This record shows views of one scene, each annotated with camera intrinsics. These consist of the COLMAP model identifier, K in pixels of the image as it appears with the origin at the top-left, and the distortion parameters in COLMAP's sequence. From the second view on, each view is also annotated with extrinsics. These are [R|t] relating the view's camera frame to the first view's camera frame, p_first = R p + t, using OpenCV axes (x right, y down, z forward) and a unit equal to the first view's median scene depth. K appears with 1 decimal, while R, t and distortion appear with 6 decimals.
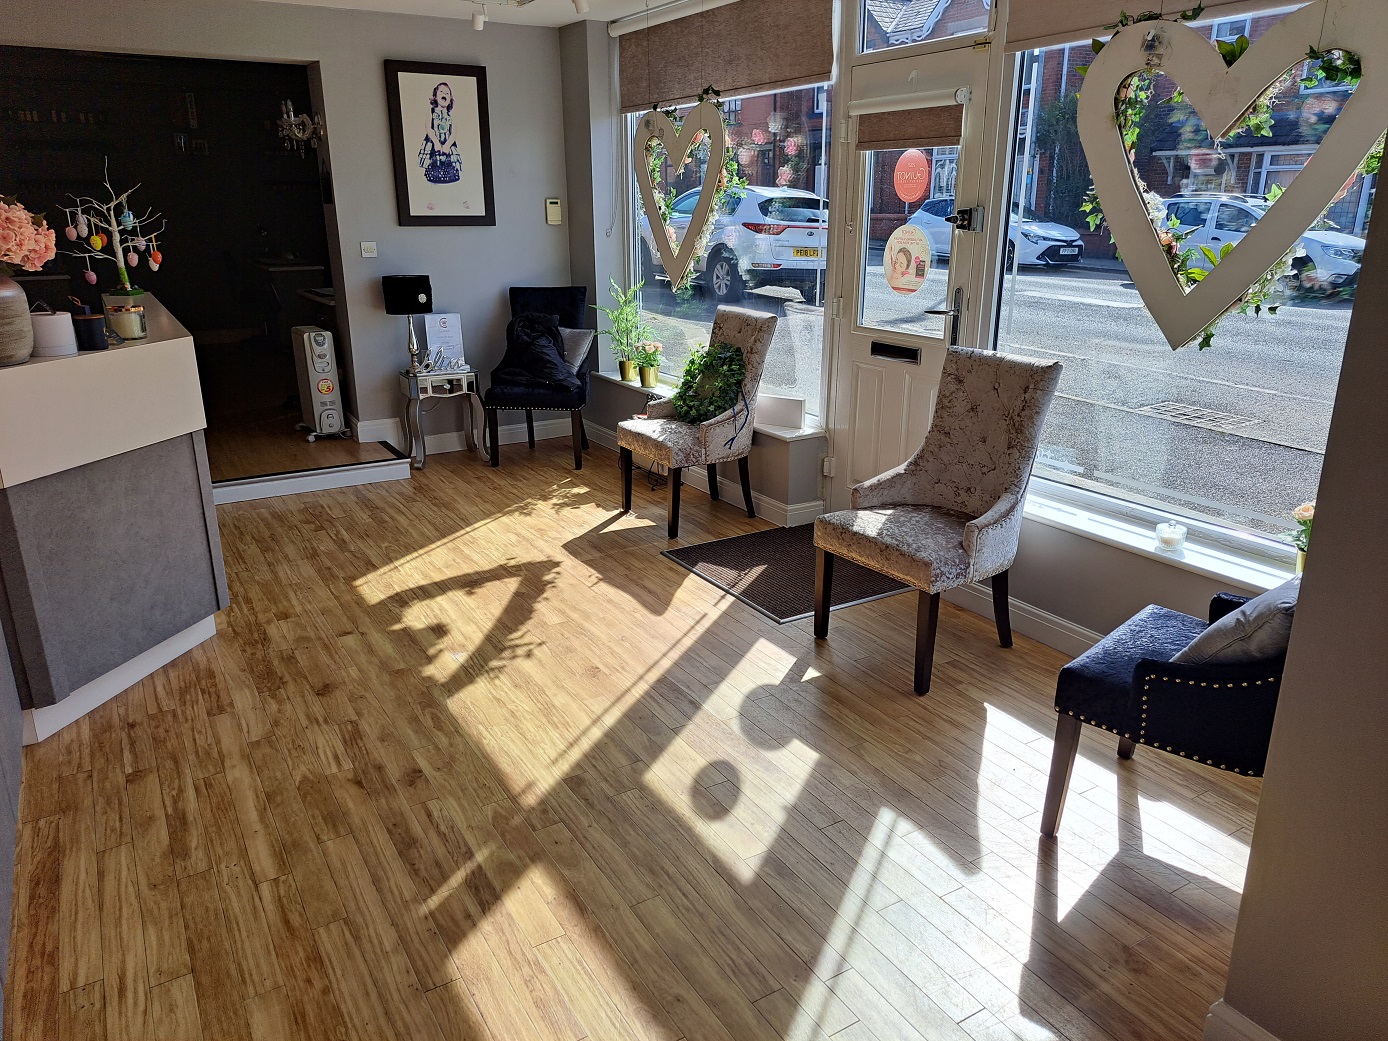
lens RADIAL K [[1017.7, 0, 703.2], [0, 1017.7, 522.5], [0, 0, 1]] dist [0.068837, -0.069087]
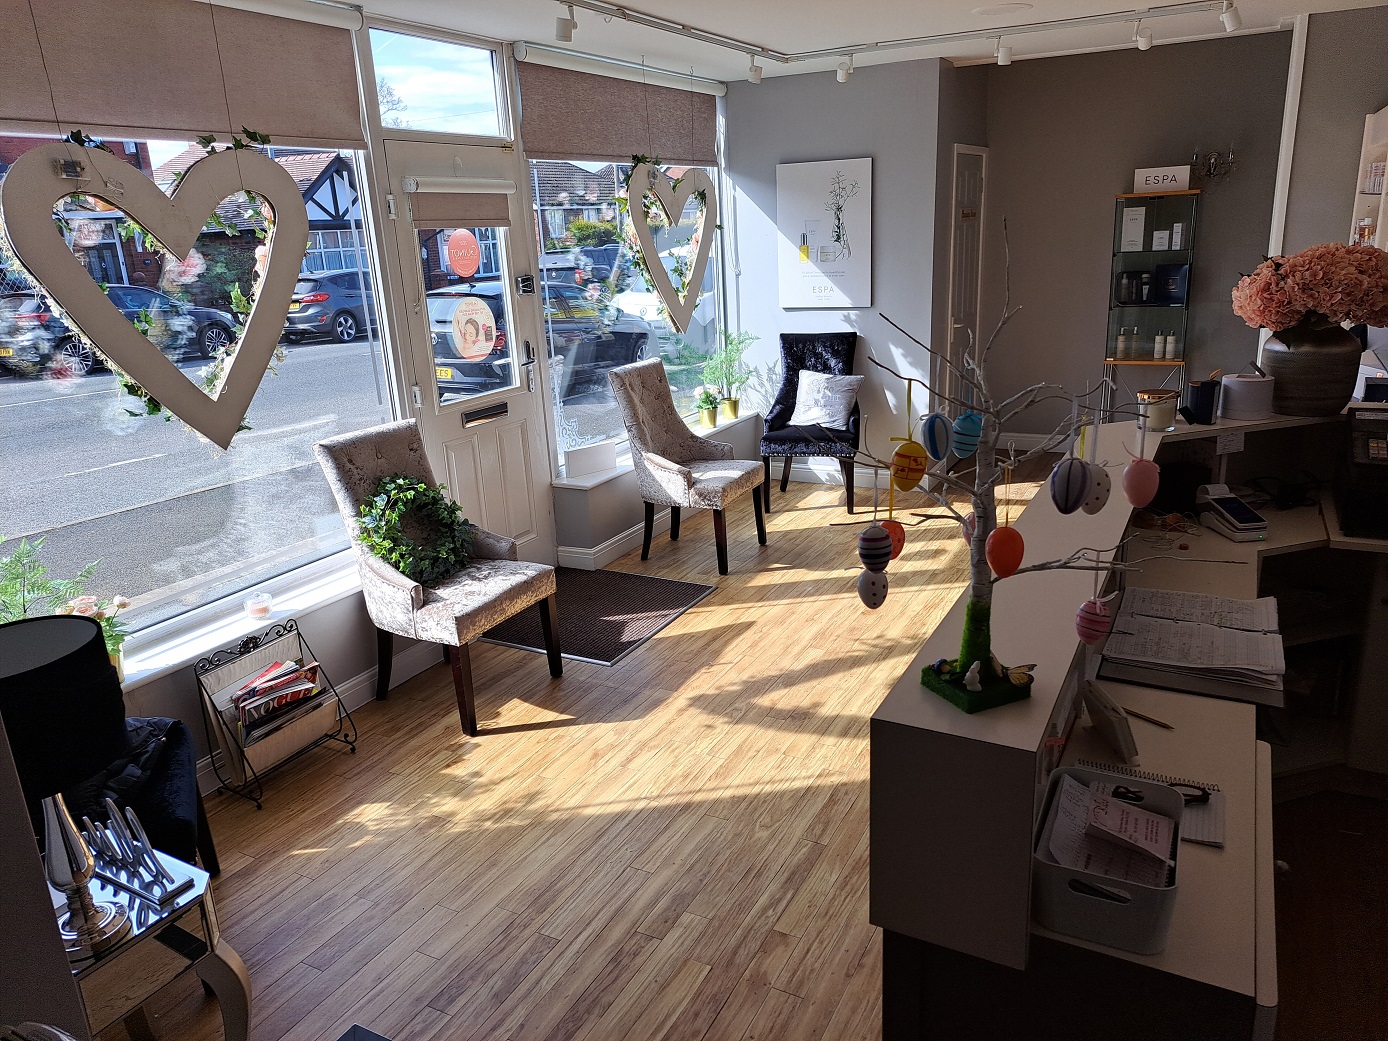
lens RADIAL K [[1017.7, 0, 703.2], [0, 1017.7, 522.5], [0, 0, 1]] dist [0.068837, -0.069087]
pose [[-0.528705, -0.217442, 0.820481, -0.843534], [0.299828, 0.856474, 0.420186, -0.457437], [-0.794087, 0.468158, -0.387627, 1.308675]]
